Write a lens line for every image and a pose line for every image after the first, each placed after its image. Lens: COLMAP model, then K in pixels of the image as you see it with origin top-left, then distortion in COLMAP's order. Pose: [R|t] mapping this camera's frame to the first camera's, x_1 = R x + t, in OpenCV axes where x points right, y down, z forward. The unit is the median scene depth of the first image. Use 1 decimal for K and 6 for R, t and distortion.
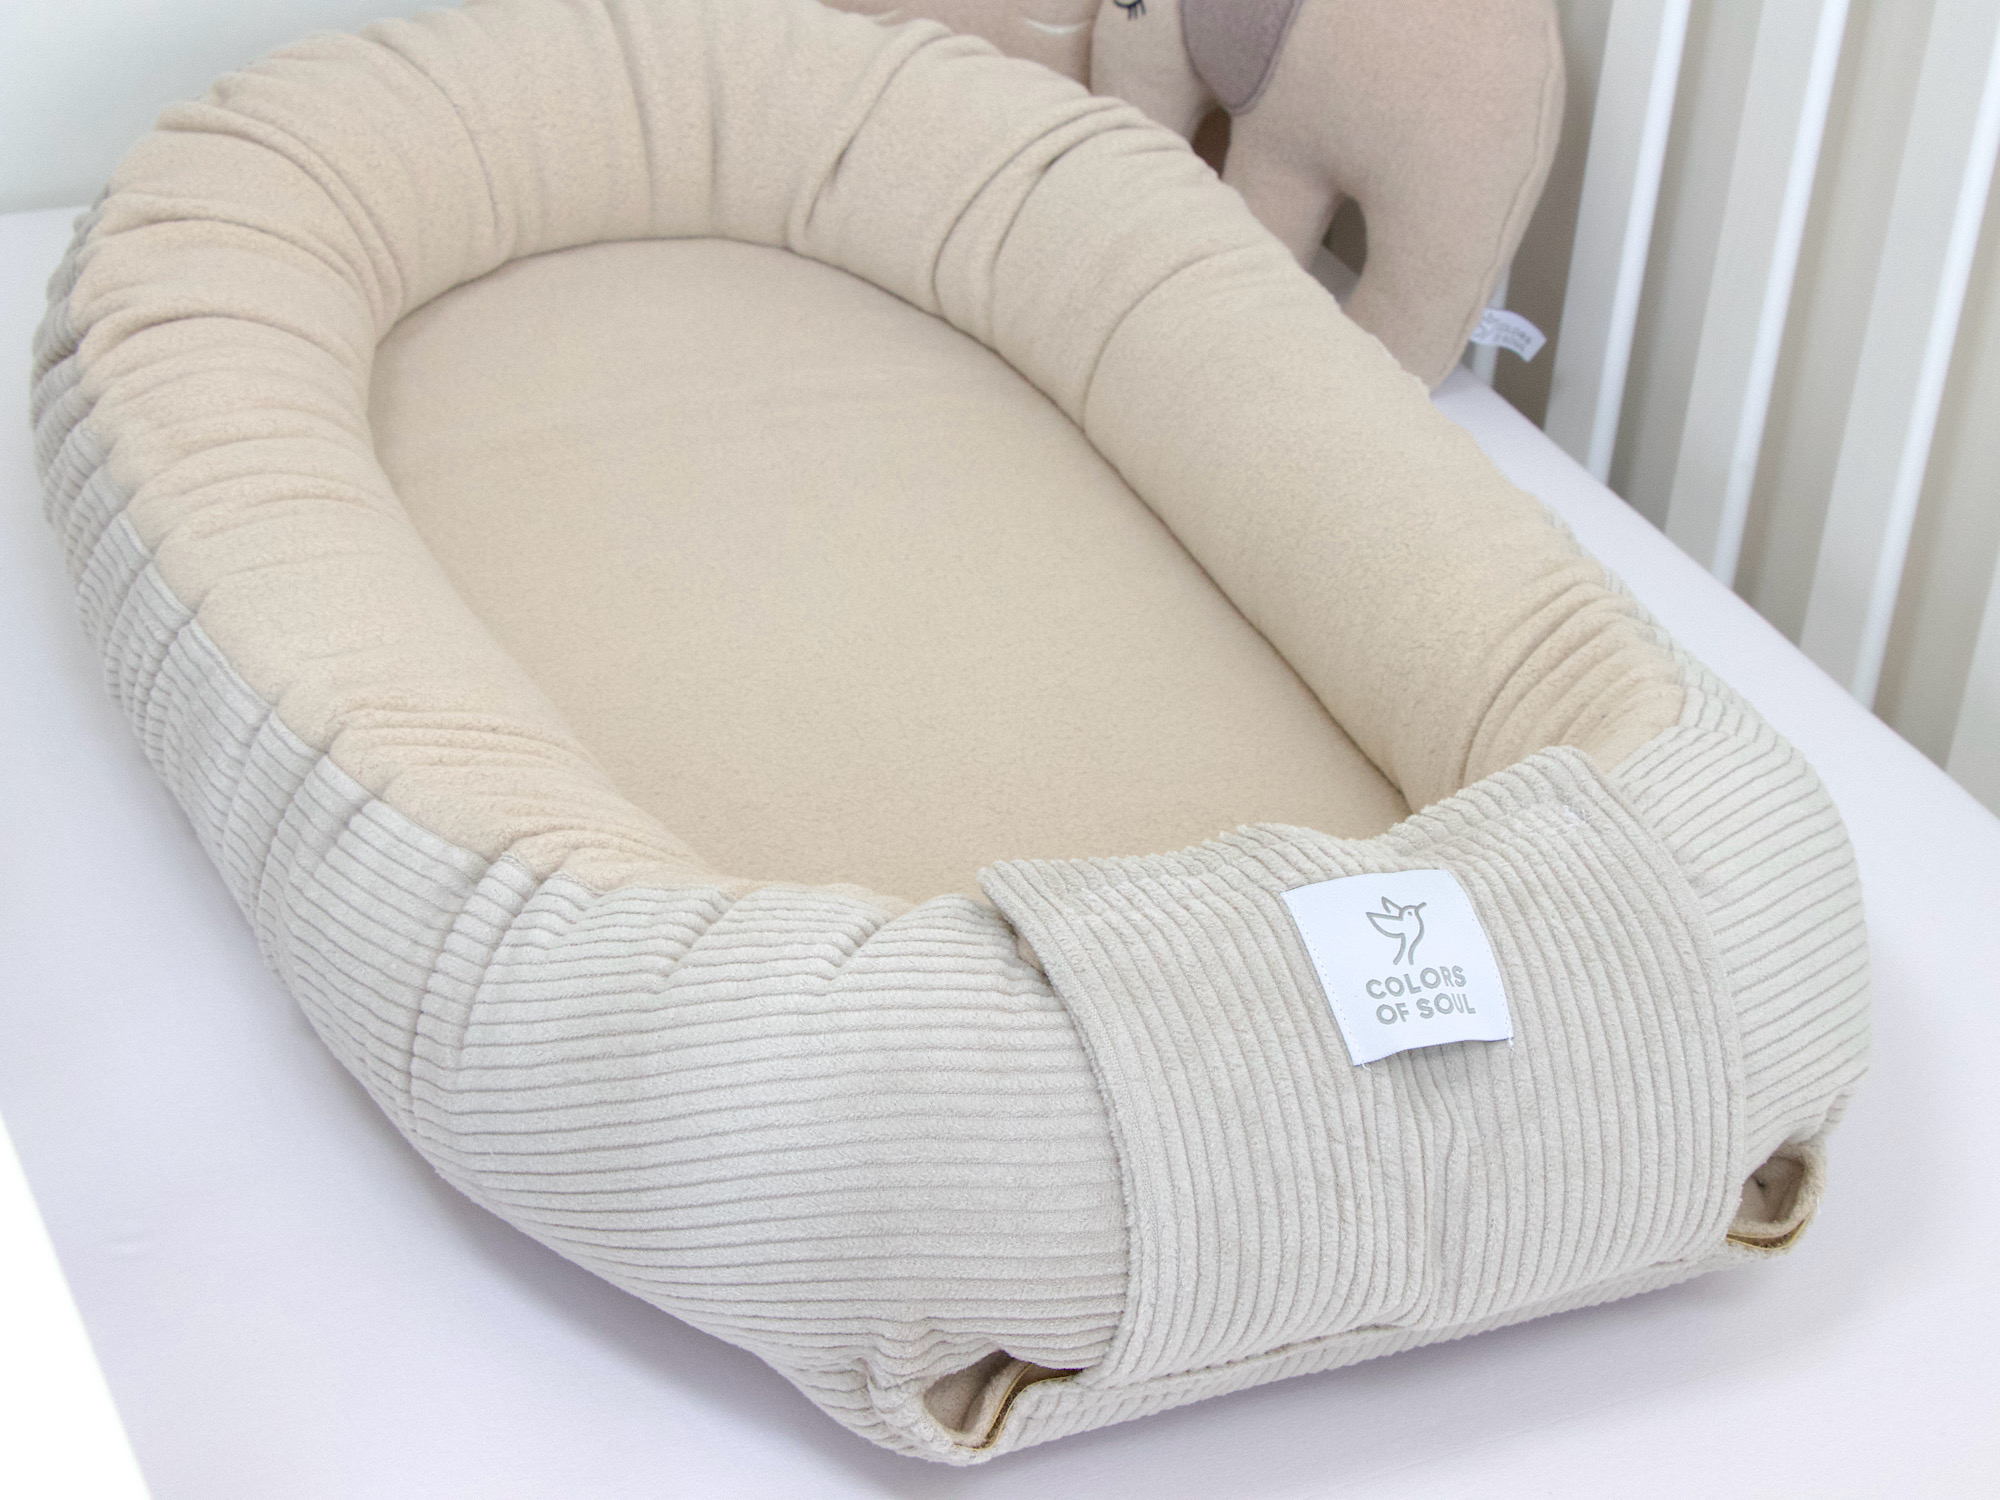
lens RADIAL K [[3751.0, 0, 1064.6], [0, 3751.0, 747.5], [0, 0, 1]] dist [0.078562, 0.038138]
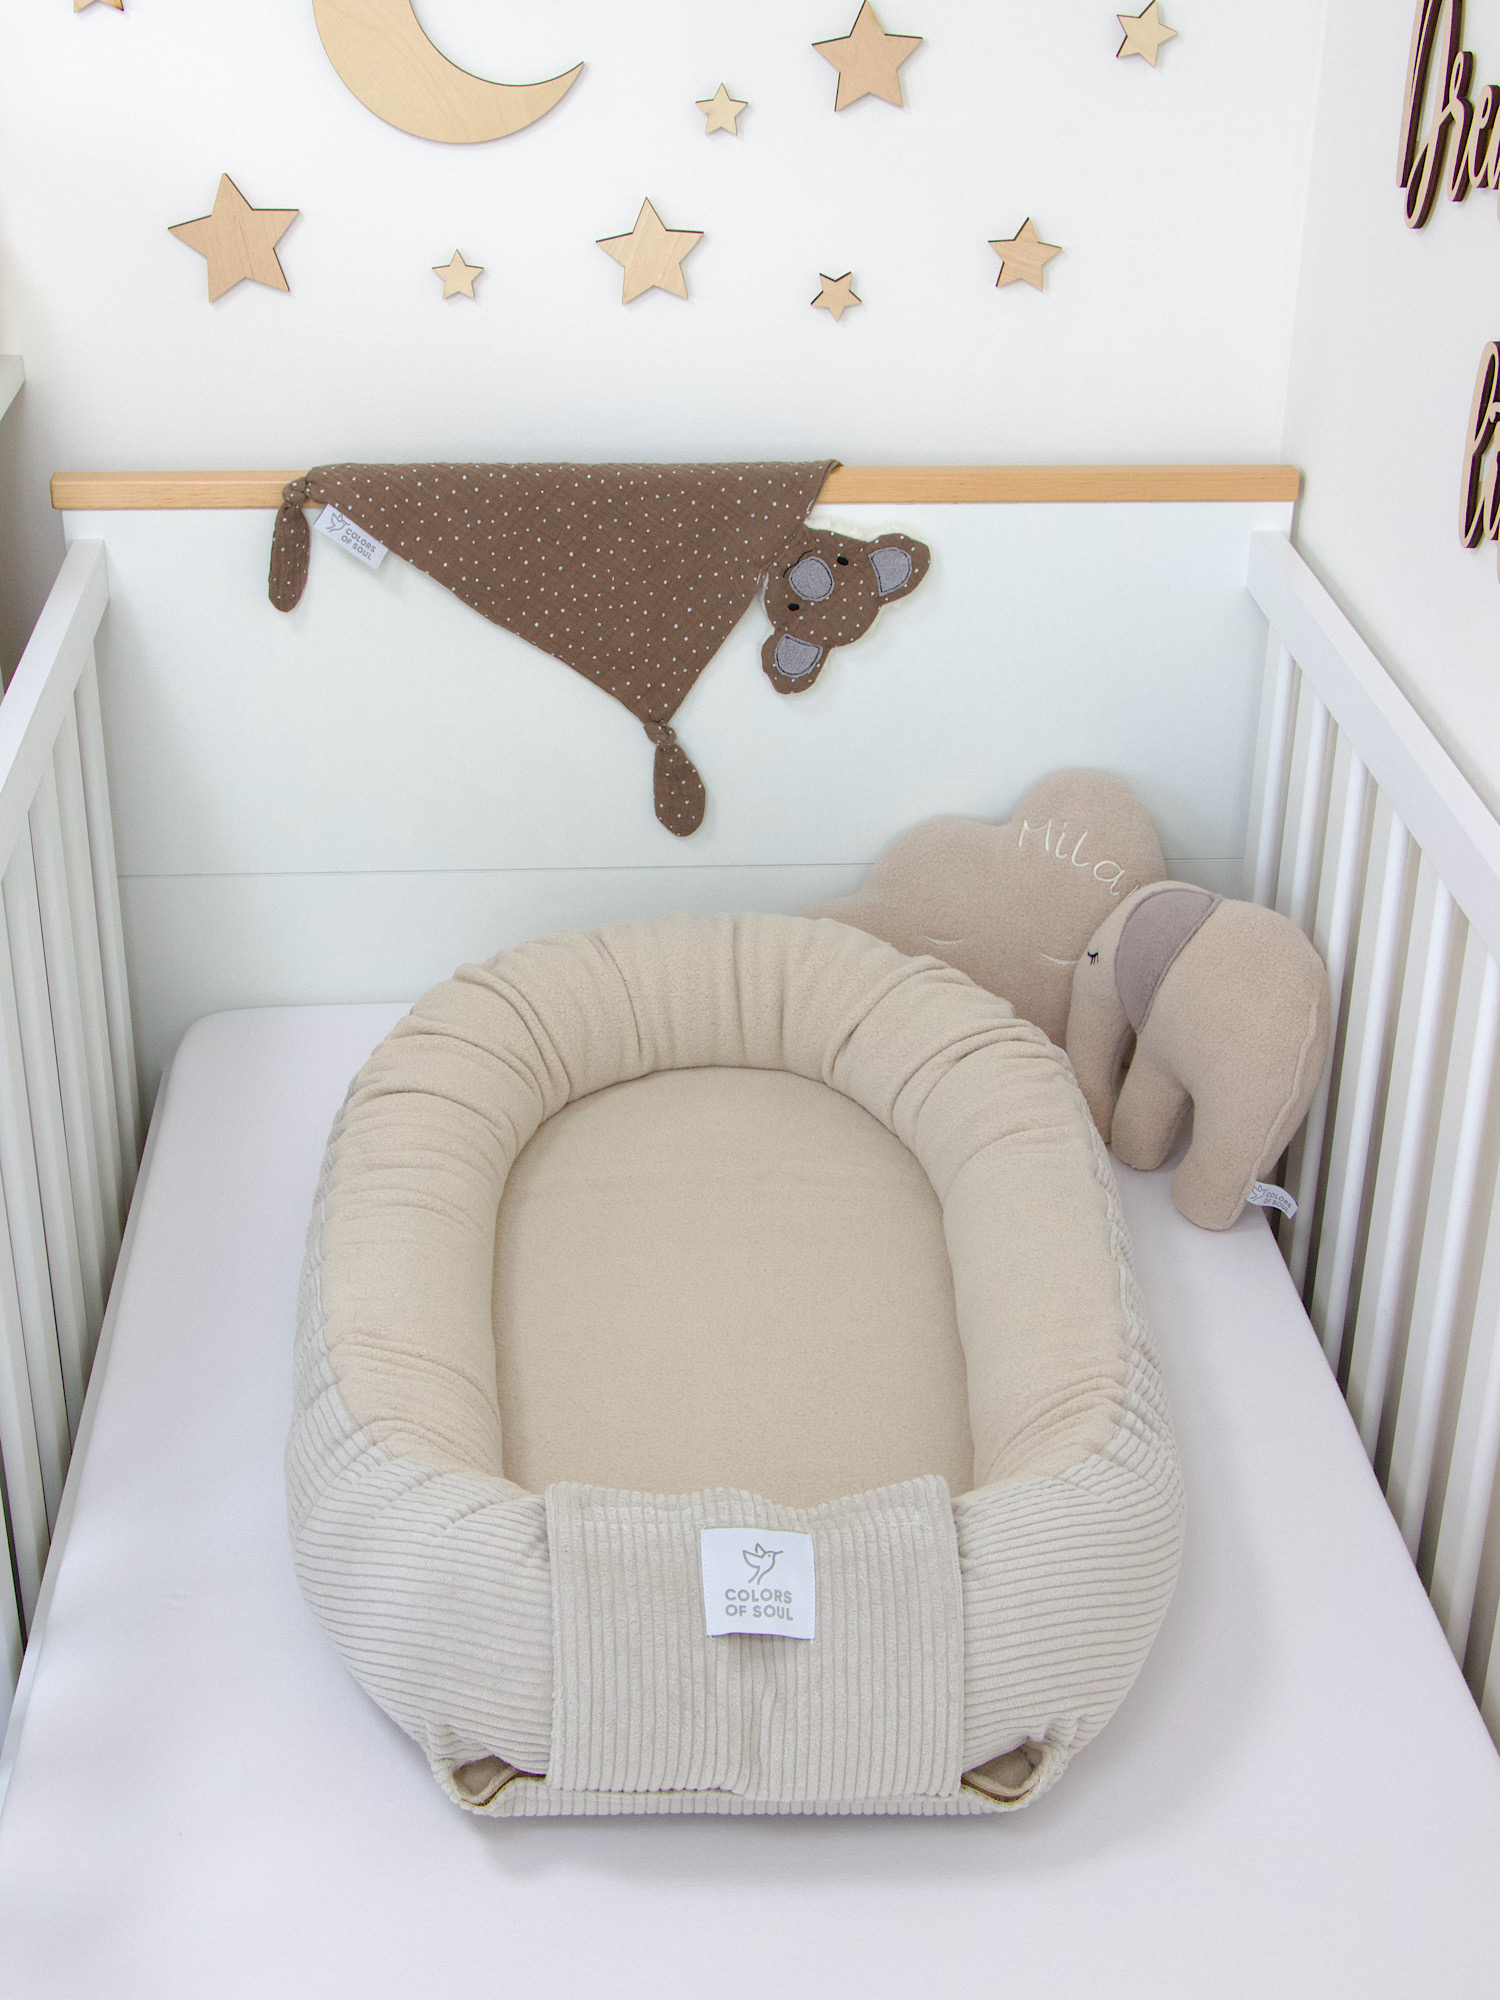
lens RADIAL K [[2855.6, 0, 740.9], [0, 2855.6, 1007.0], [0, 0, 1]] dist [-0.010662, 0.113147]
pose [[0.922632, 0.124108, -0.365168, 0.528263], [-0.161552, 0.984107, -0.073713, -0.105551], [0.350216, 0.127004, 0.928019, -0.260796]]
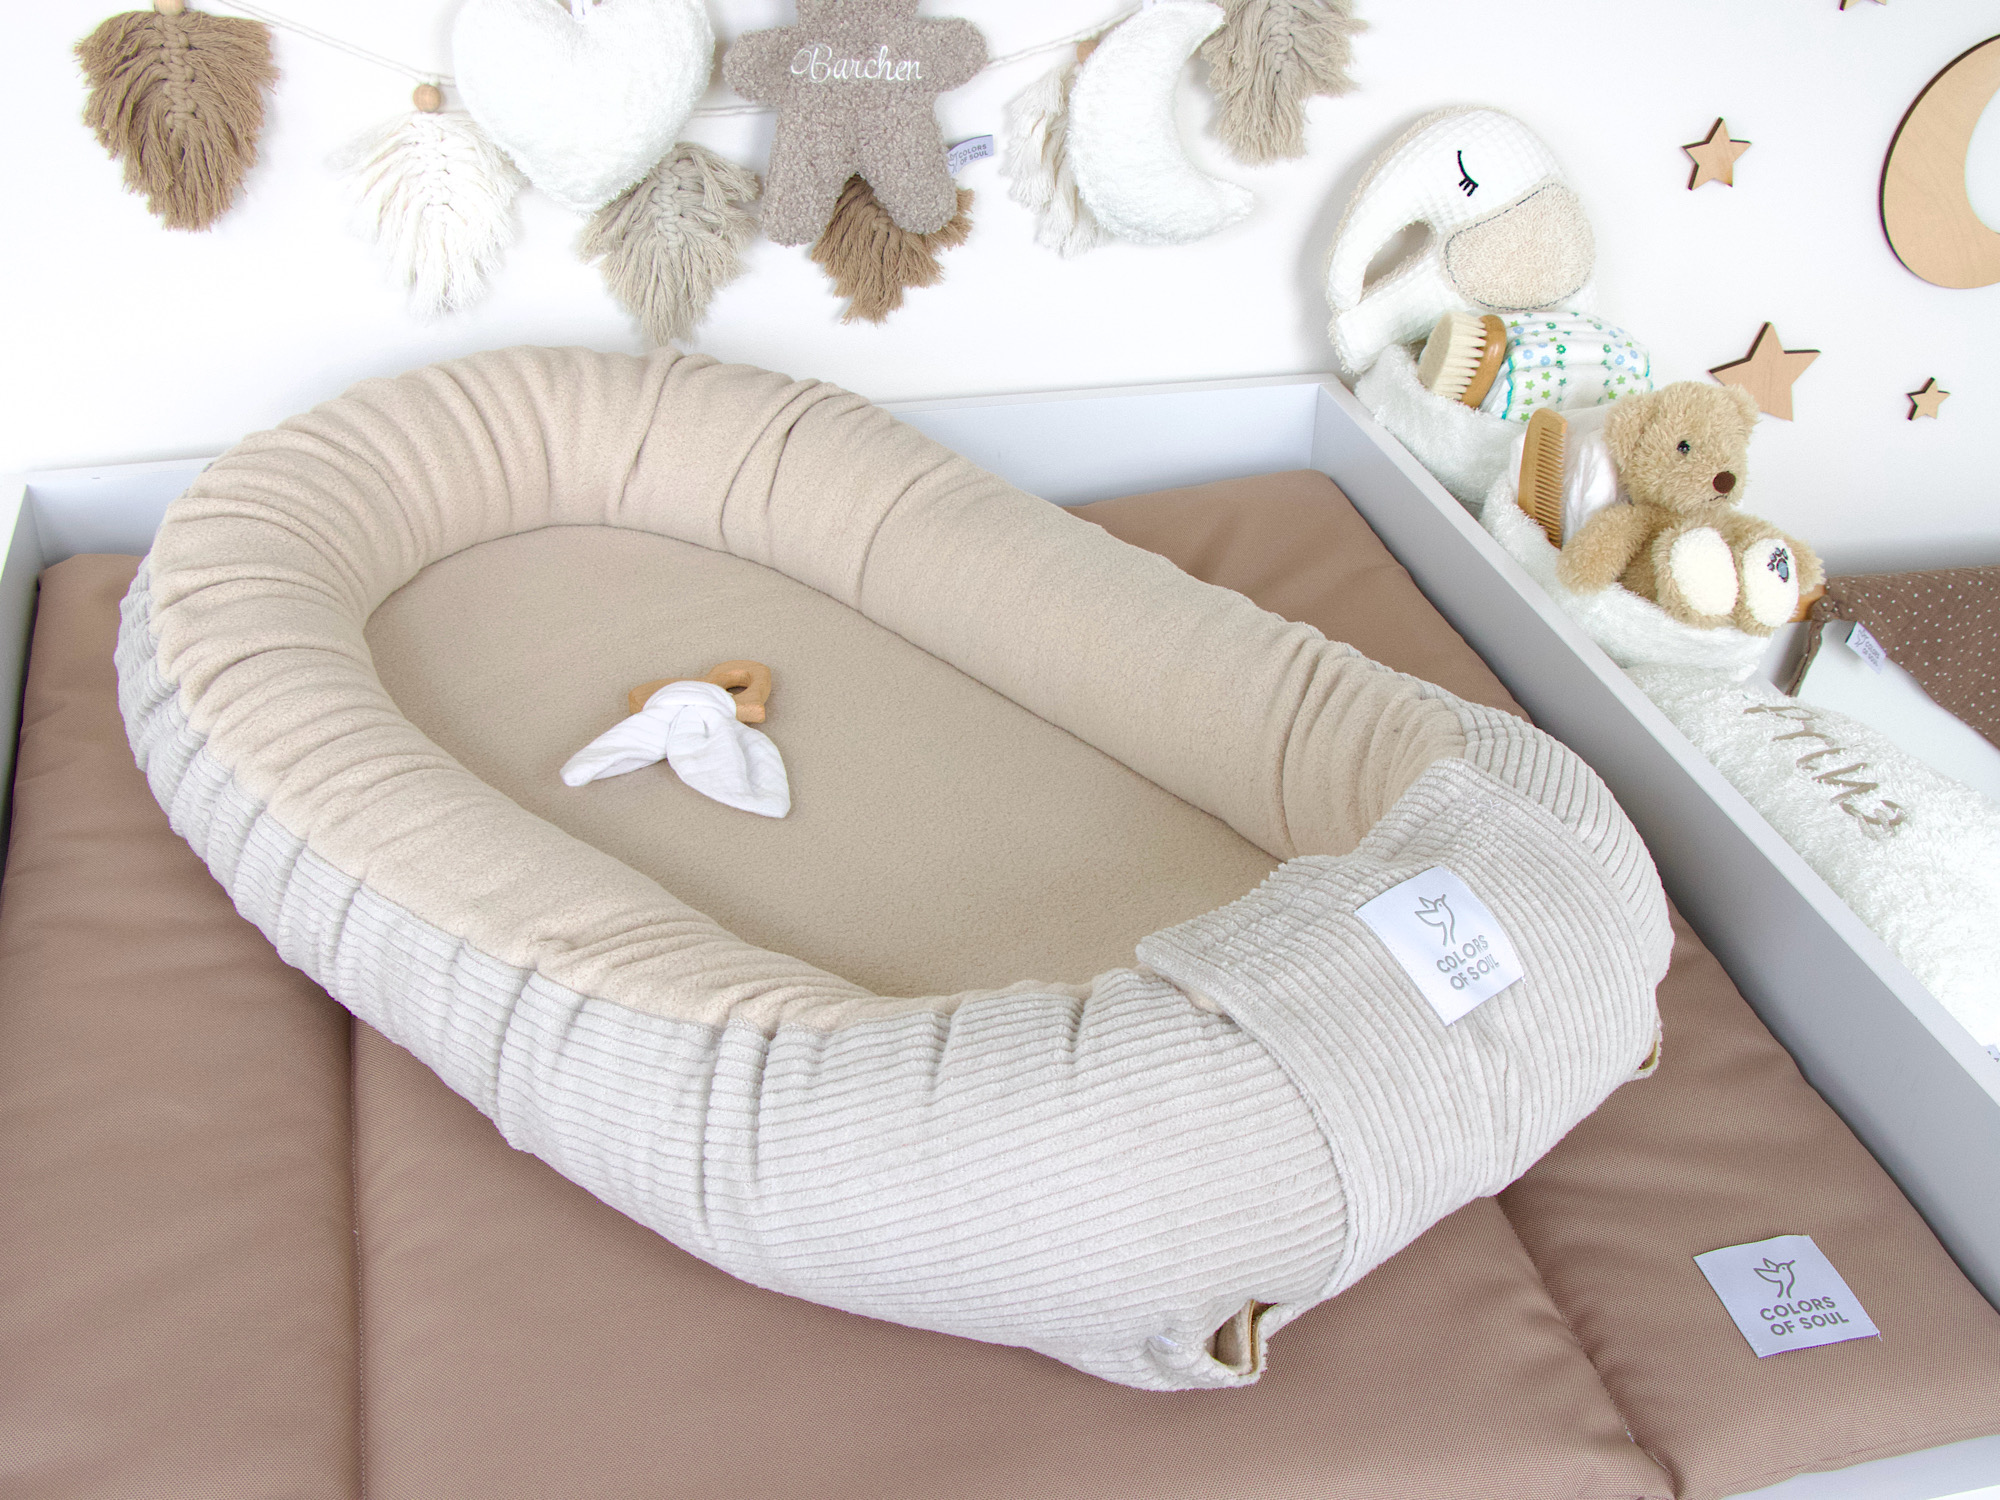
lens RADIAL K [[2134.0, 0, 1000.7], [0, 2134.0, 853.7], [0, 0, 1]] dist [-0.010518, 0.004405]
pose [[0.943947, -0.228152, 0.238560, -0.235563], [0.215574, 0.973374, 0.077914, -0.067466], [-0.249985, -0.022119, 0.967997, 0.294037]]
